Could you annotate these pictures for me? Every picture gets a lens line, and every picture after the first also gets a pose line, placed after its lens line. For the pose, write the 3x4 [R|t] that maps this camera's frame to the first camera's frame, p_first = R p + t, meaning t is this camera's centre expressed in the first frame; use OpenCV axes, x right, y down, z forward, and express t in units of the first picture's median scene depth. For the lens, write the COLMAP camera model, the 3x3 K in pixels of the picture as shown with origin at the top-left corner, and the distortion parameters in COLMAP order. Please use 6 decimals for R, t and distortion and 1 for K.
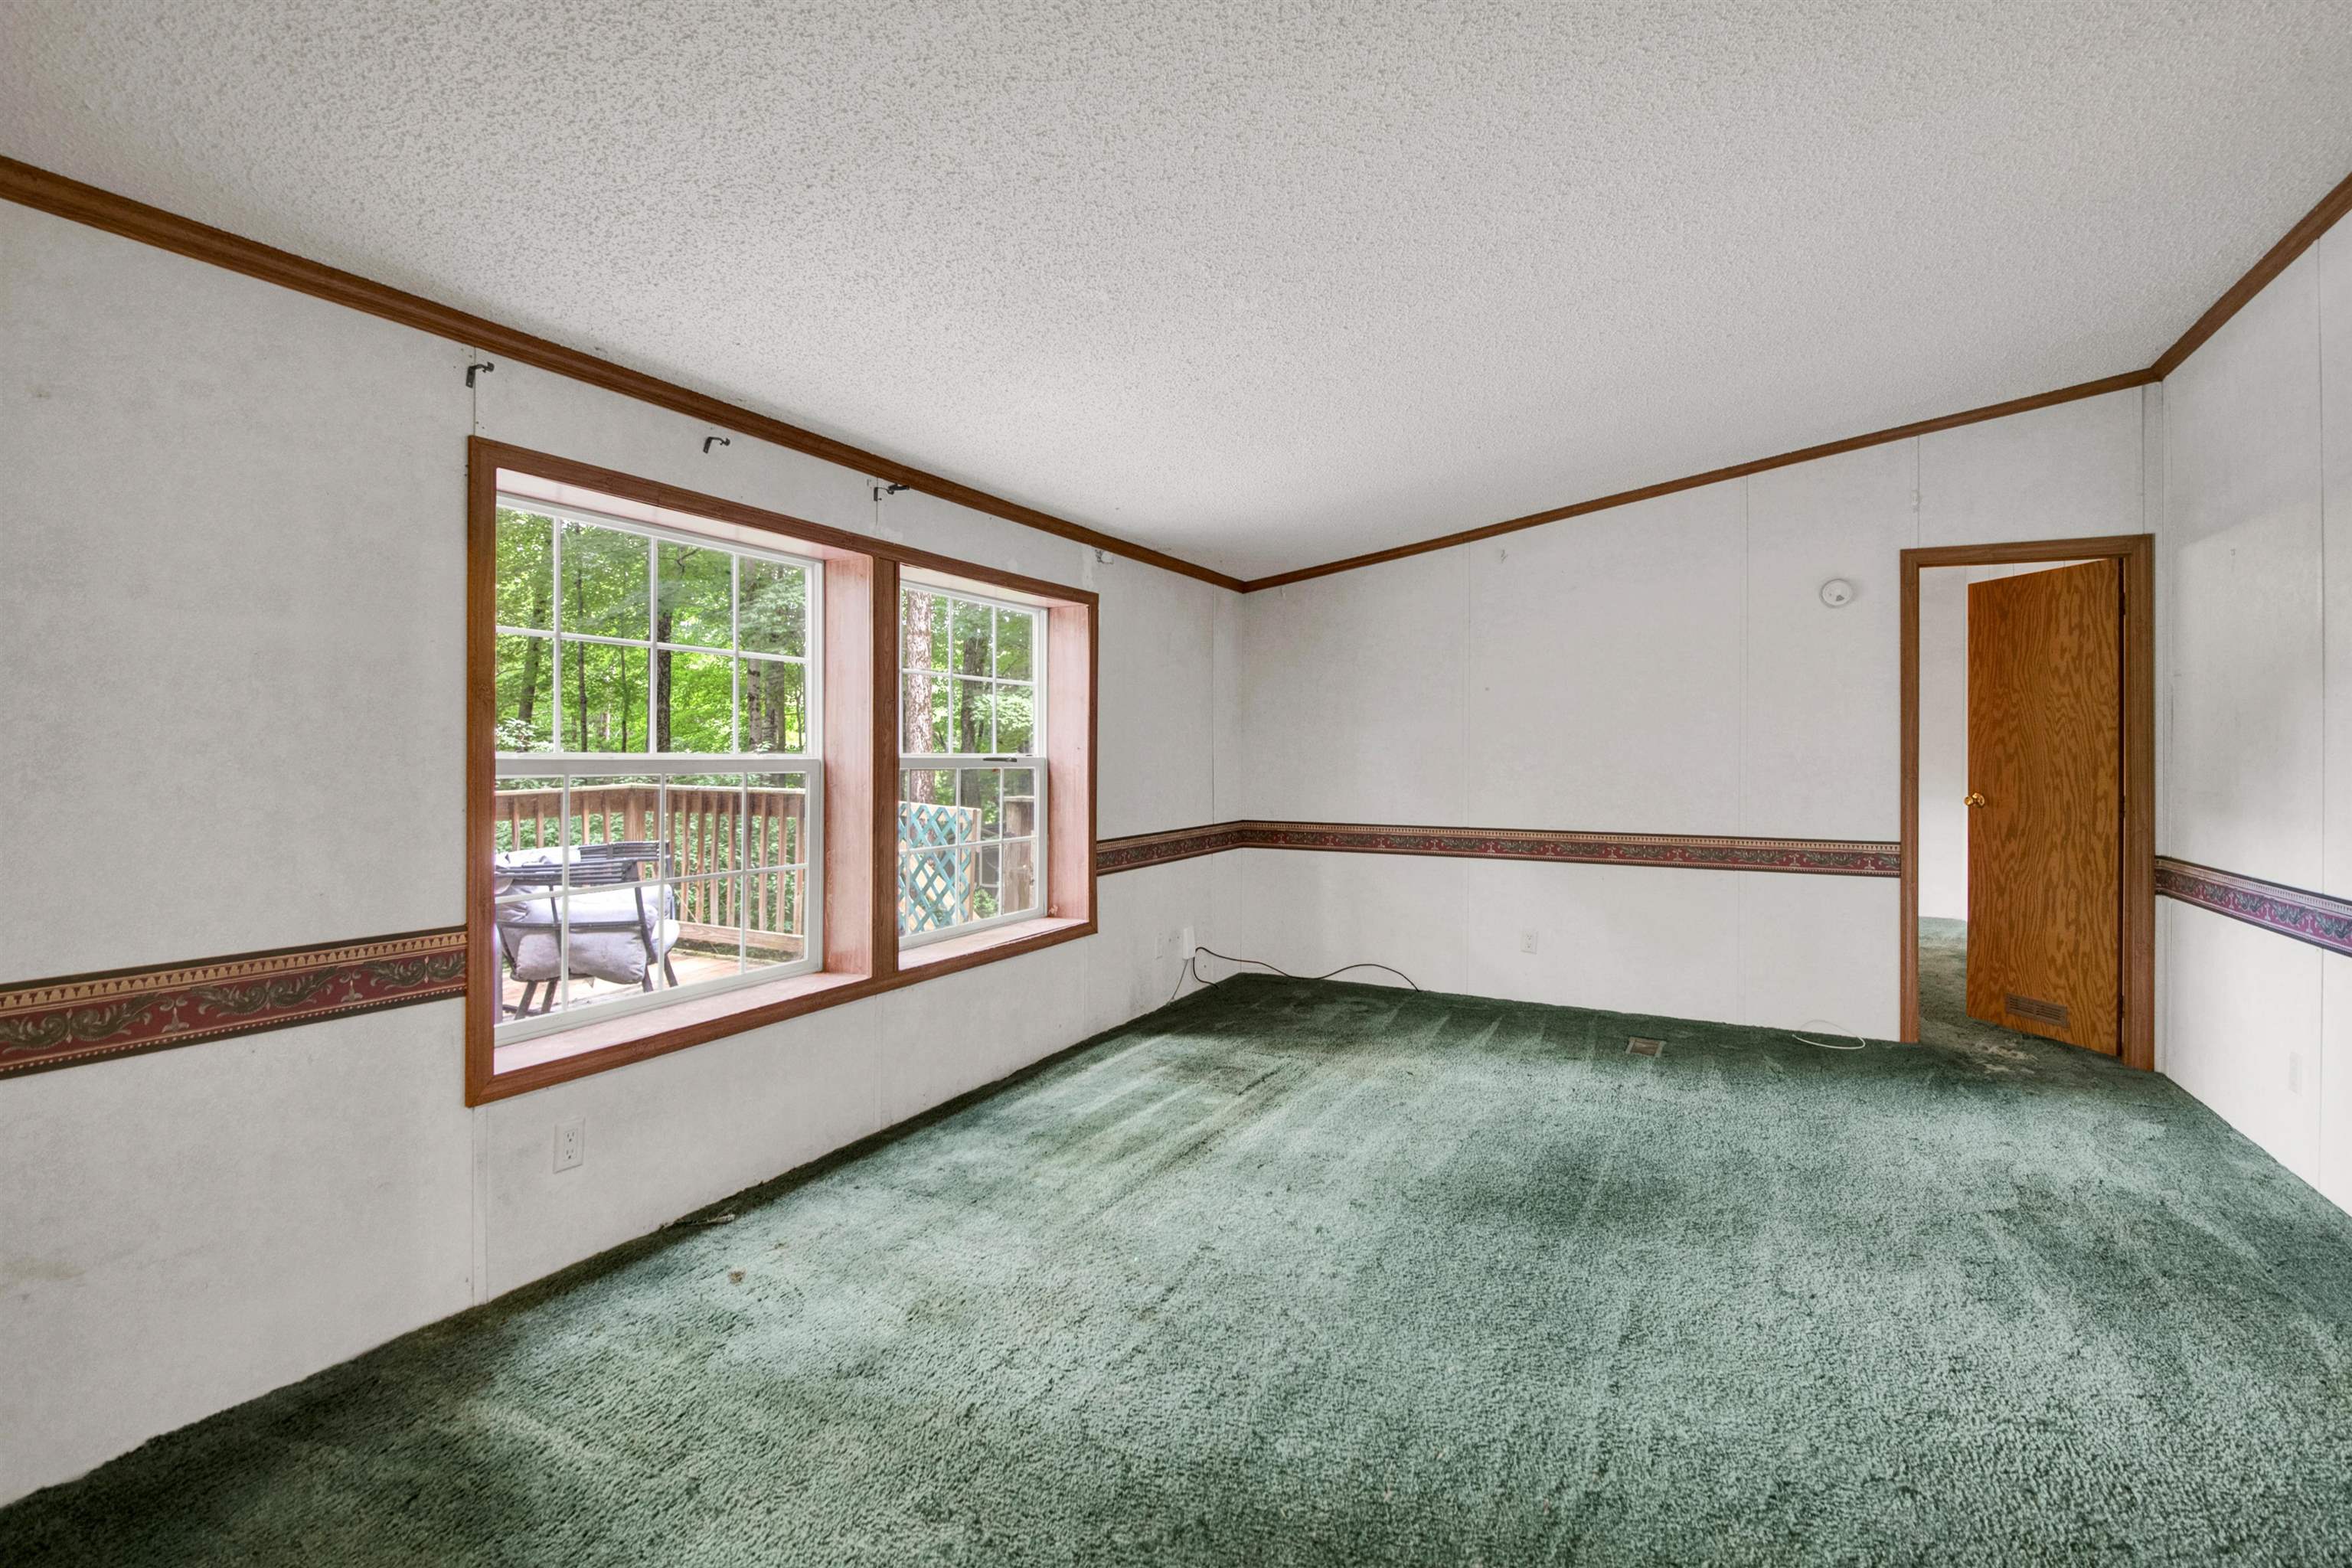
lens RADIAL K [[1107.1, 0, 1176.1], [0, 1107.1, 752.5], [0, 0, 1]] dist [0.026669, -0.040283]
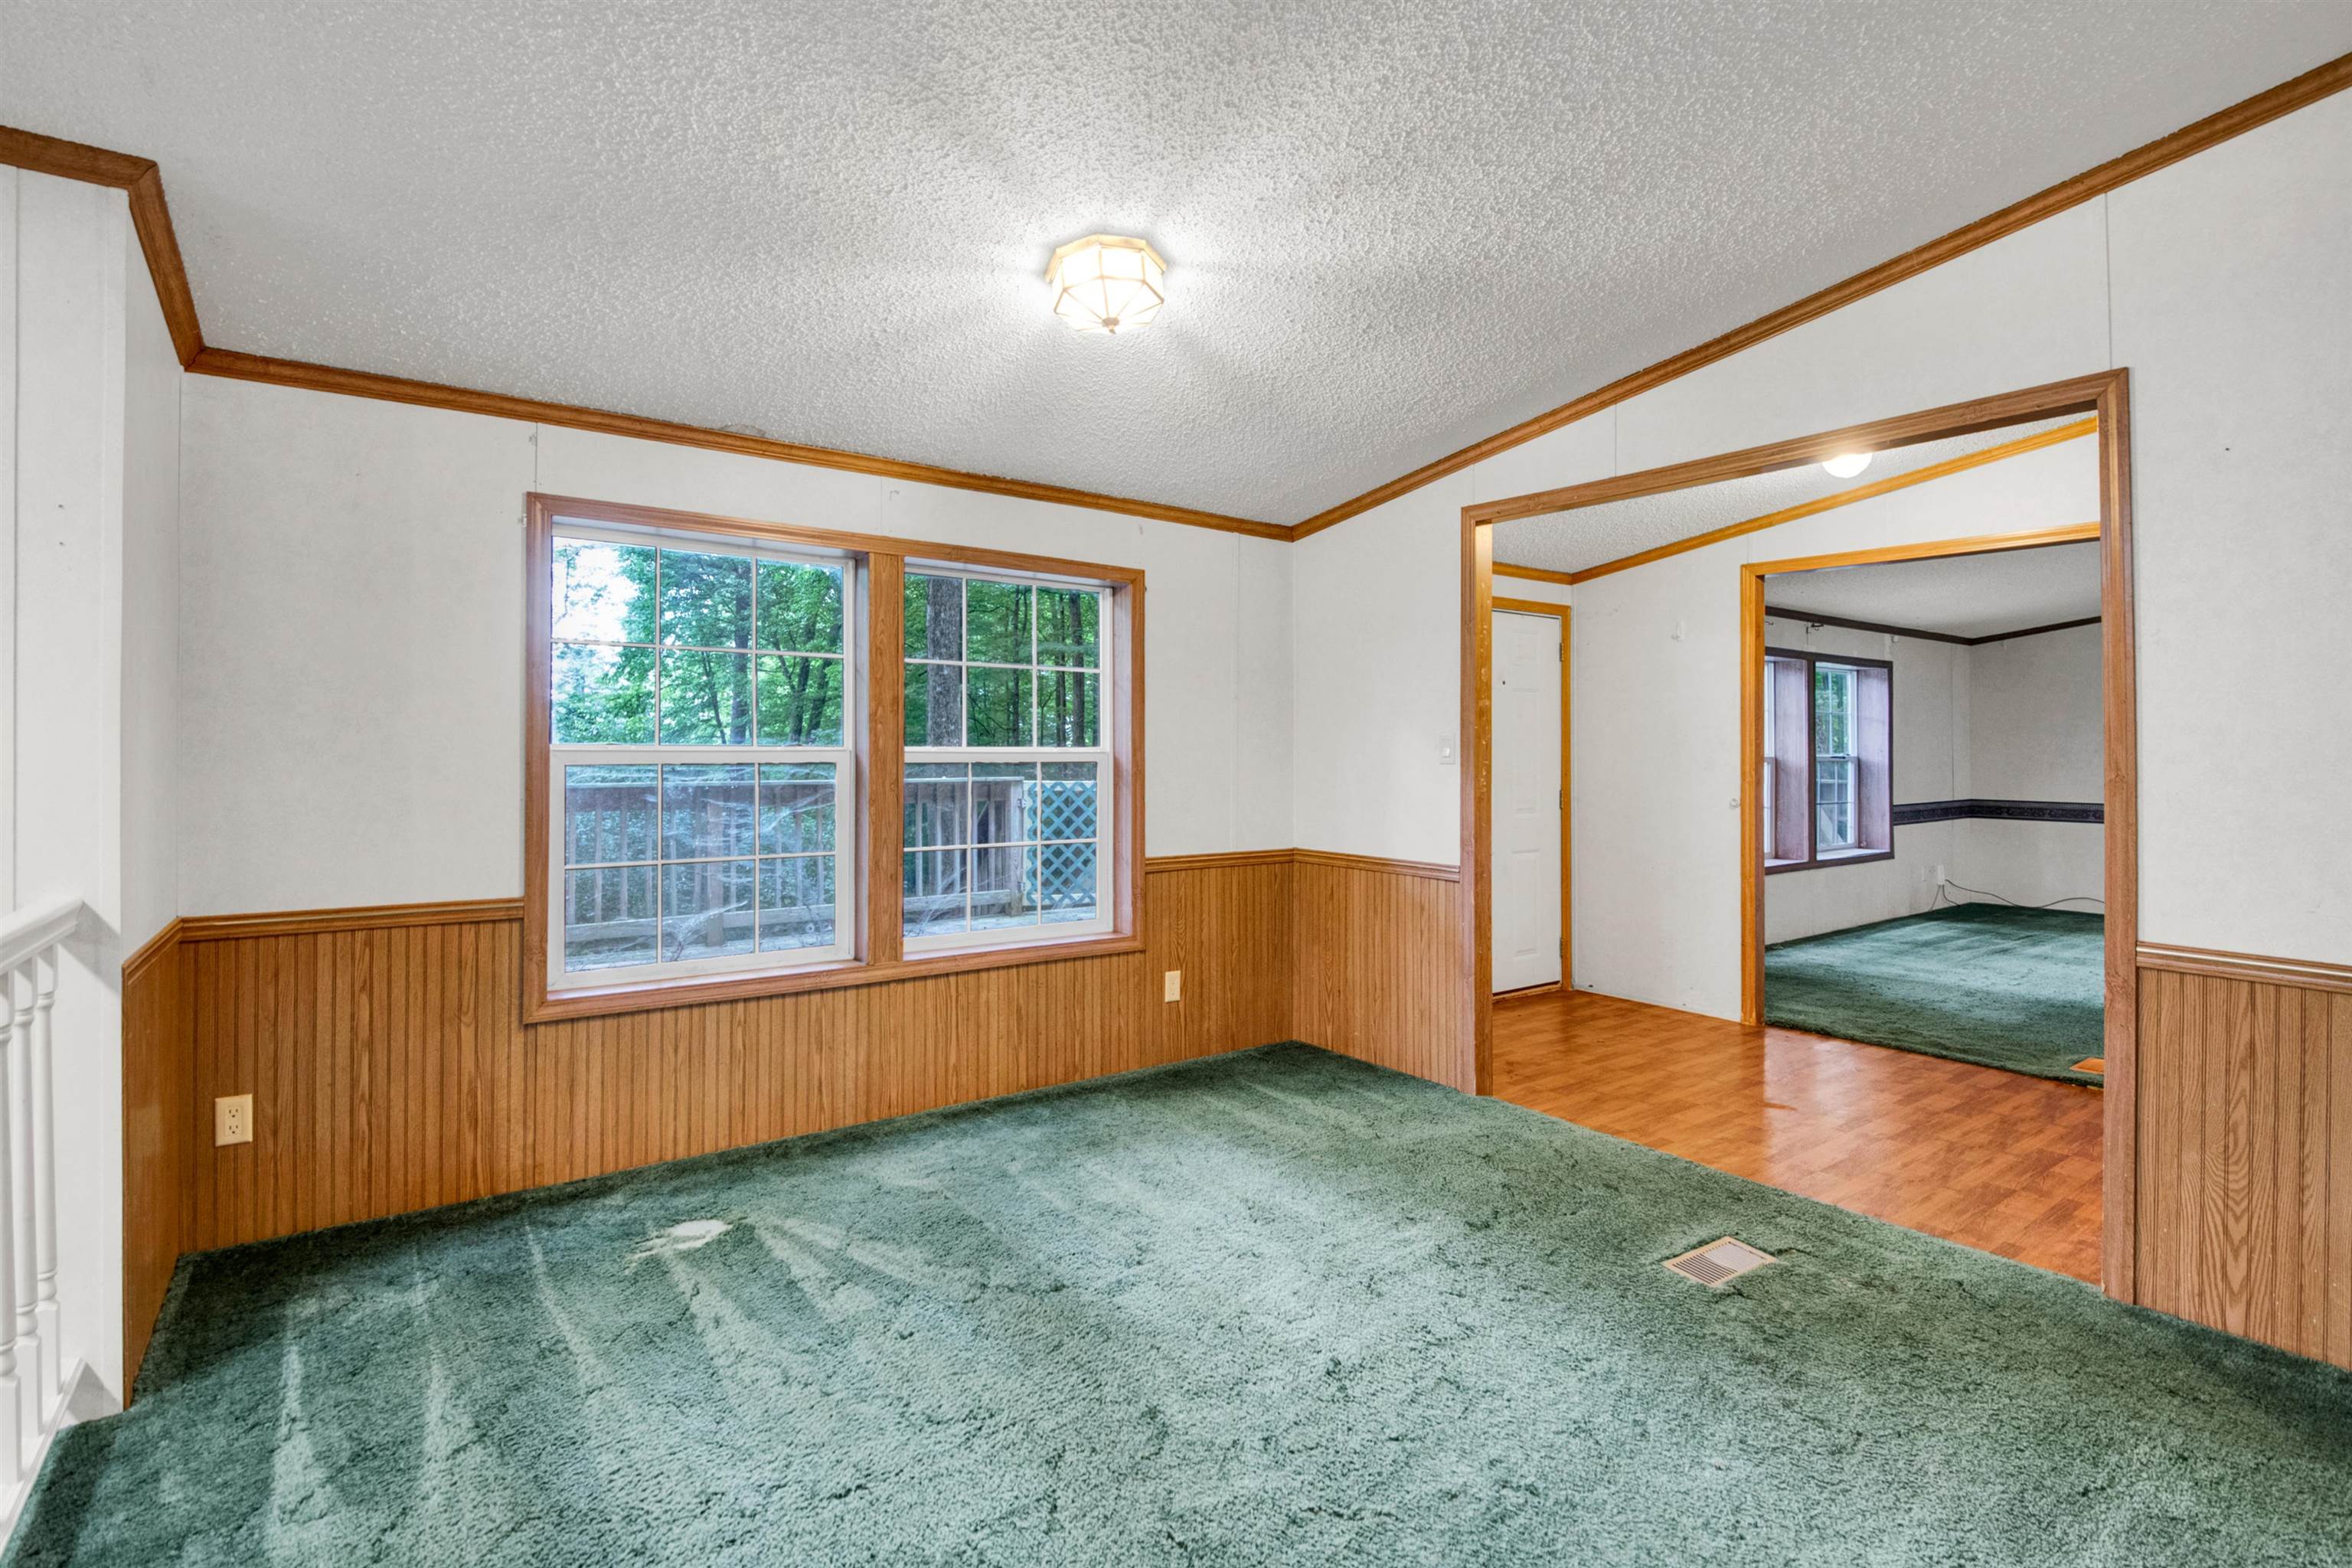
lens RADIAL K [[1067.8, 0, 1174.6], [0, 1067.8, 737.1], [0, 0, 1]] dist [-0.000220, -0.006719]
pose [[0.884849, -0.004891, -0.465852, -0.315037], [-0.000482, 0.999935, -0.011414, -0.006599], [0.465877, 0.010324, 0.884789, -1.077826]]
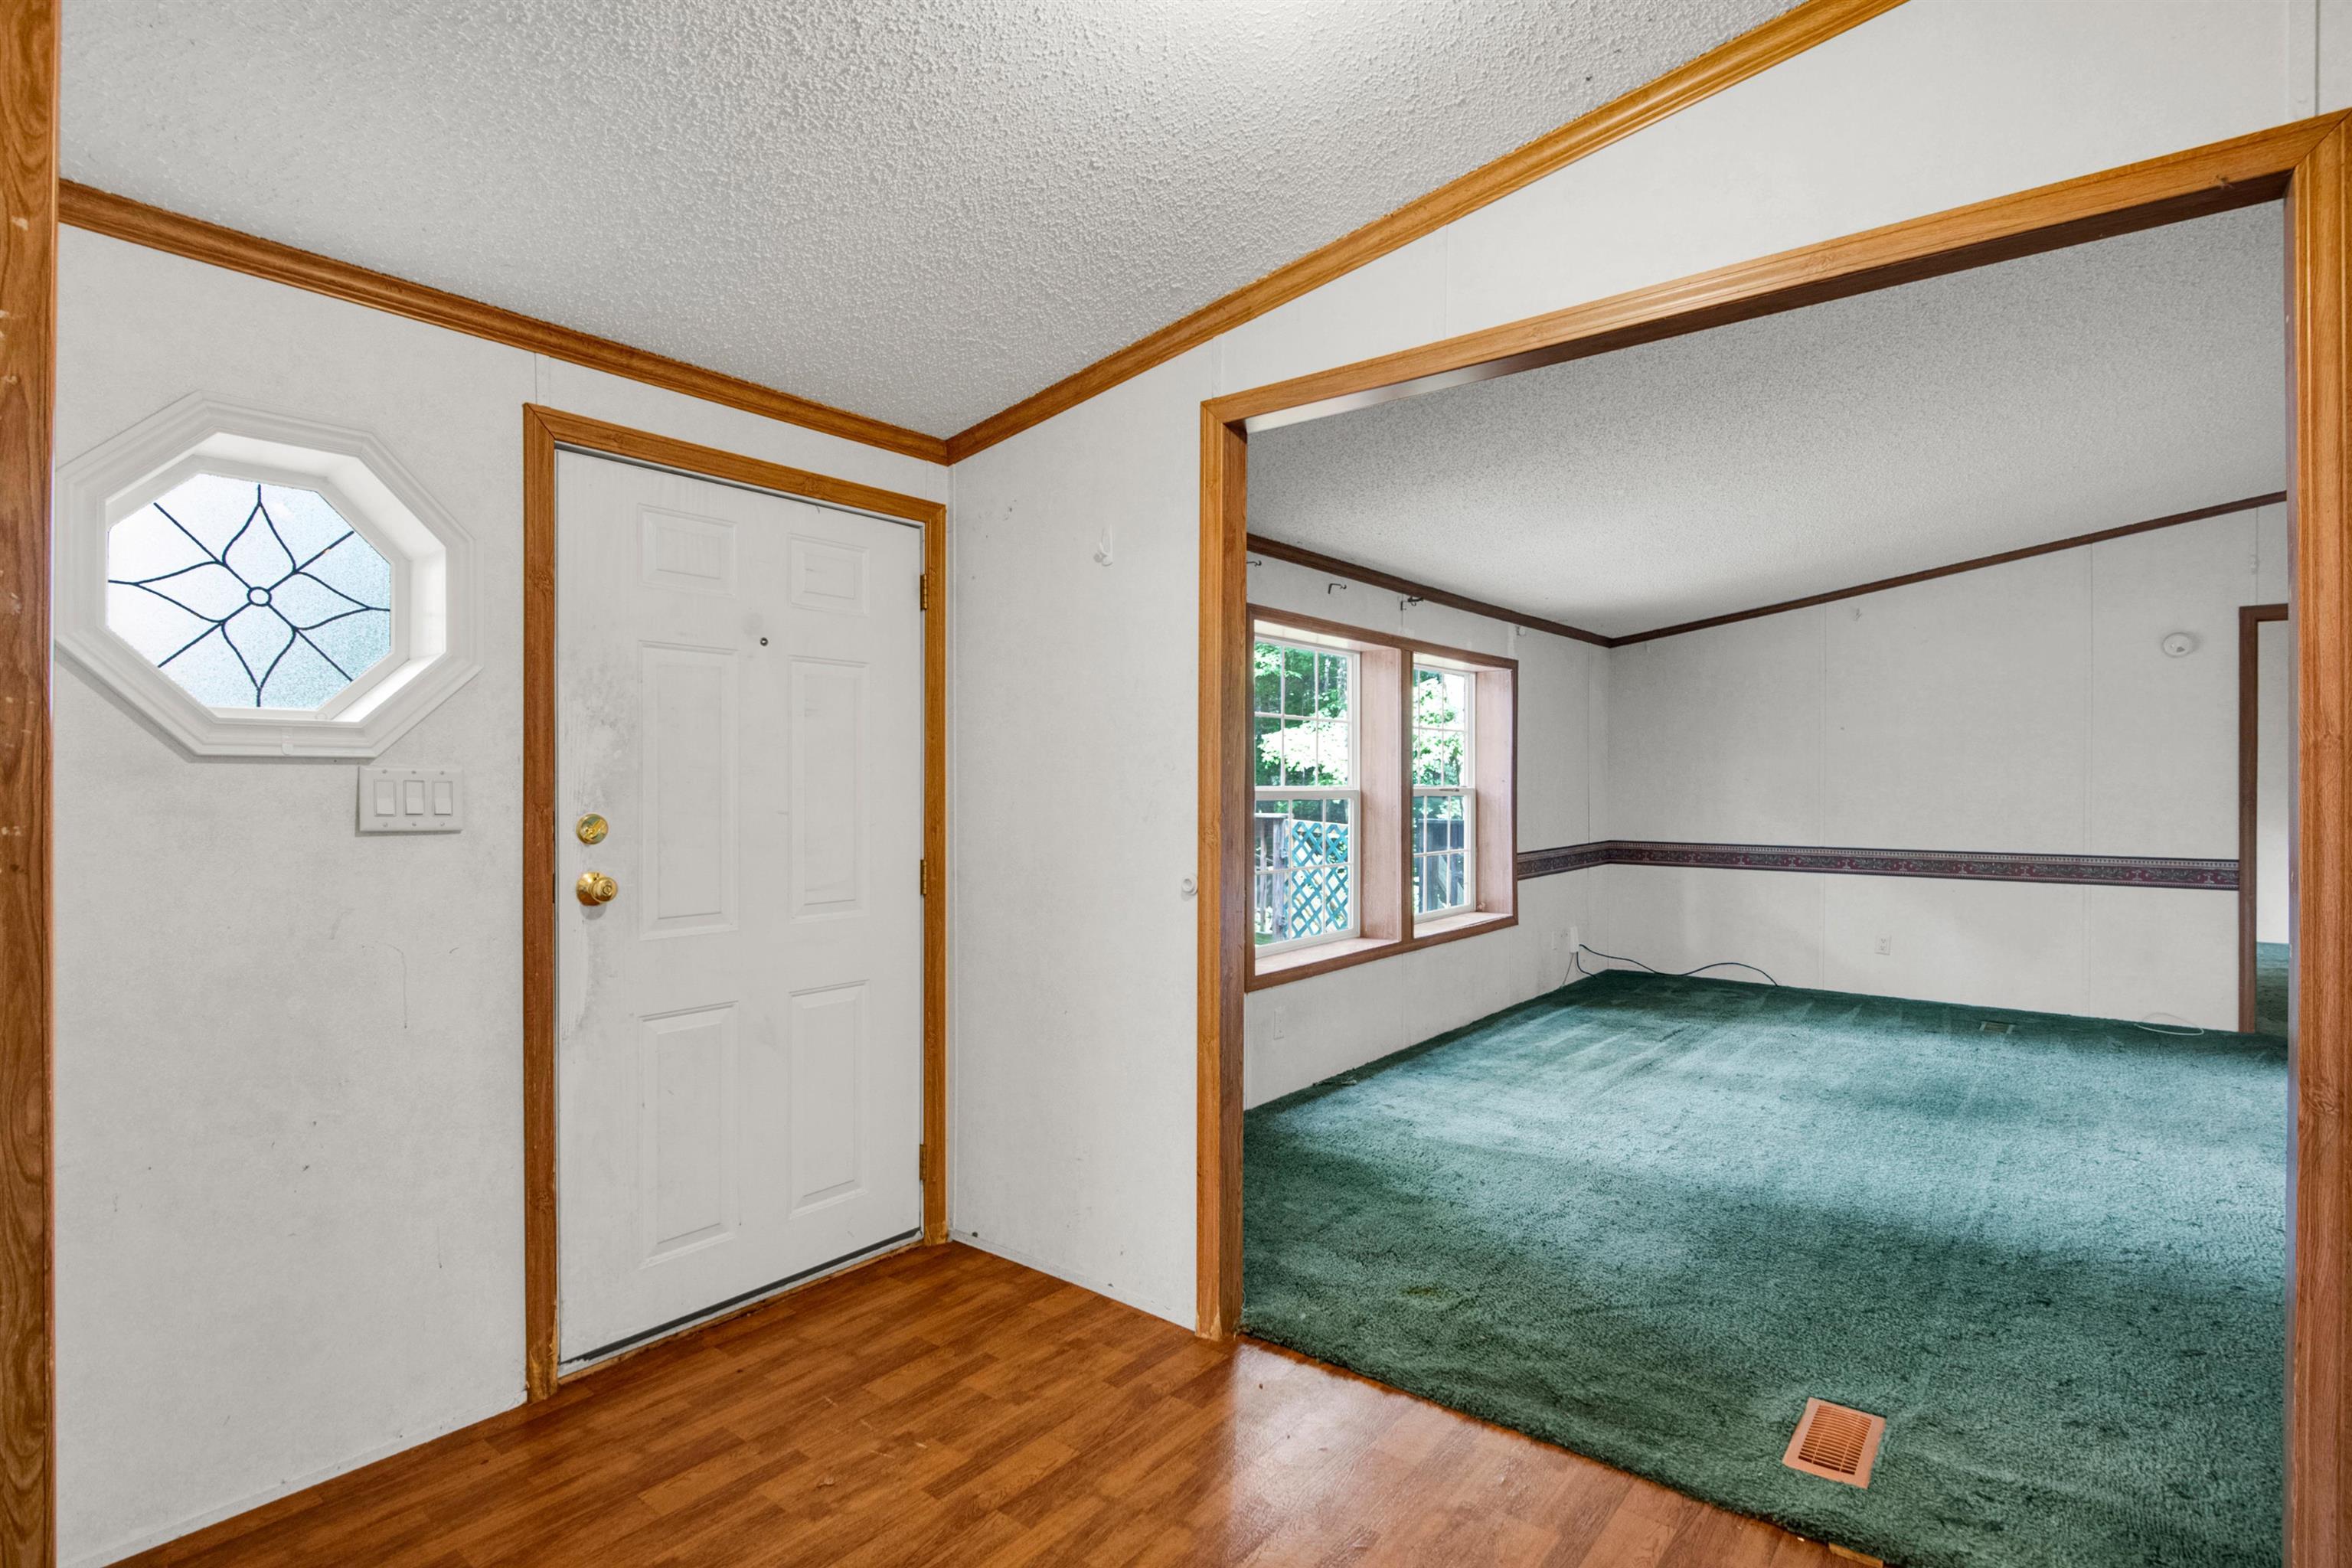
lens RADIAL K [[1135.8, 0, 1176.0], [0, 1135.8, 784.0], [0, 0, 1]] dist [-0.000760, -0.012793]
pose [[0.978258, -0.001998, -0.207384, -0.203726], [0.002714, 0.999991, 0.003168, -0.005928], [0.207376, -0.003662, 0.978254, -0.402944]]
